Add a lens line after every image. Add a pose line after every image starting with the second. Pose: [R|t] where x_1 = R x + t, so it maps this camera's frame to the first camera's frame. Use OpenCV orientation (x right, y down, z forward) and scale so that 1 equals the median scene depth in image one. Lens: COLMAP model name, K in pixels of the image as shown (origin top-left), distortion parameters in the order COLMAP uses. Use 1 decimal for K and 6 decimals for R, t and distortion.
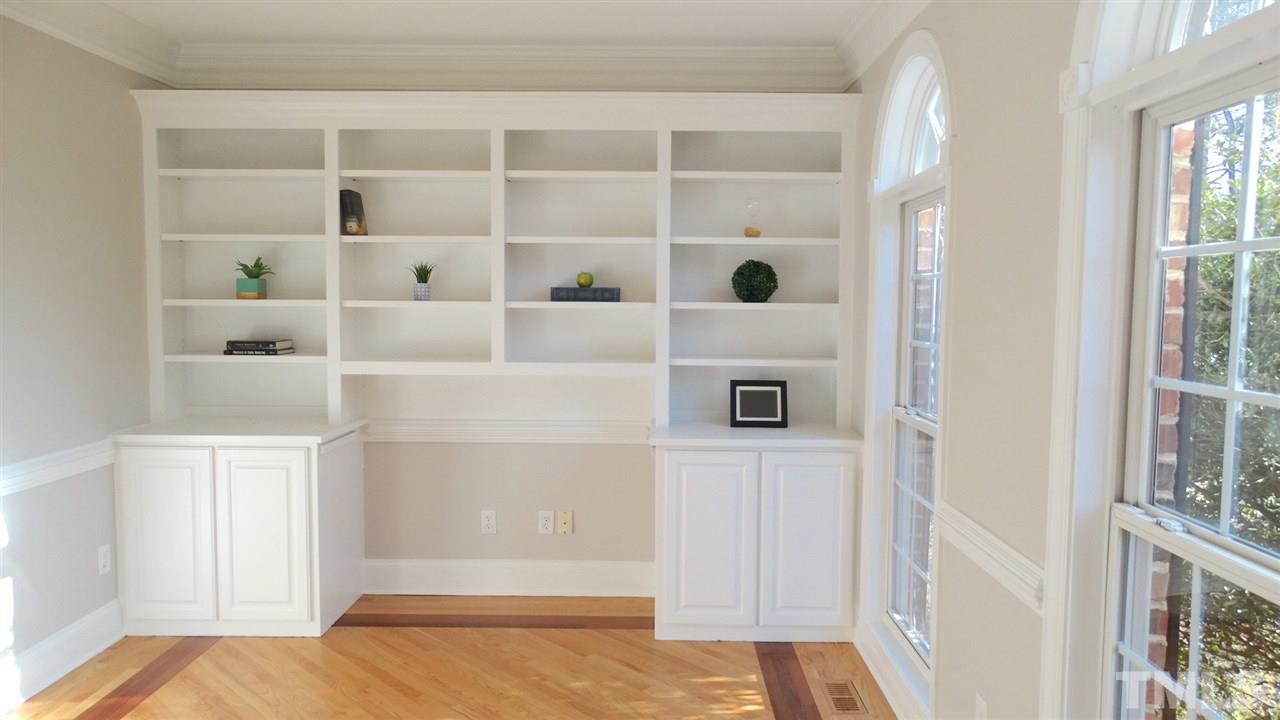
lens RADIAL K [[893.2, 0, 645.4], [0, 893.2, 354.3], [0, 0, 1]] dist [0.030234, 0.001489]
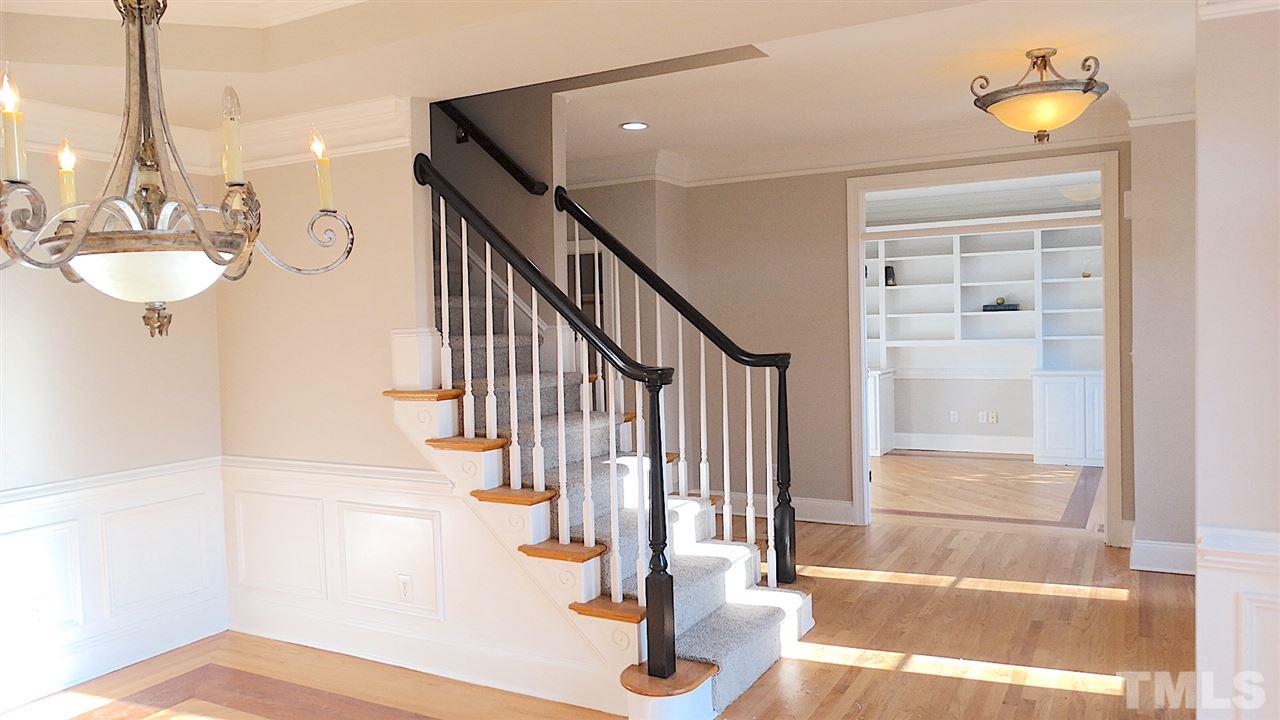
lens RADIAL K [[893.2, 0, 645.4], [0, 893.2, 354.3], [0, 0, 1]] dist [0.030234, 0.001489]
pose [[0.876973, -0.012351, -0.480380, 0.218311], [0.001389, 0.999731, -0.023167, 0.092627], [0.480537, 0.019649, 0.876754, -1.290713]]
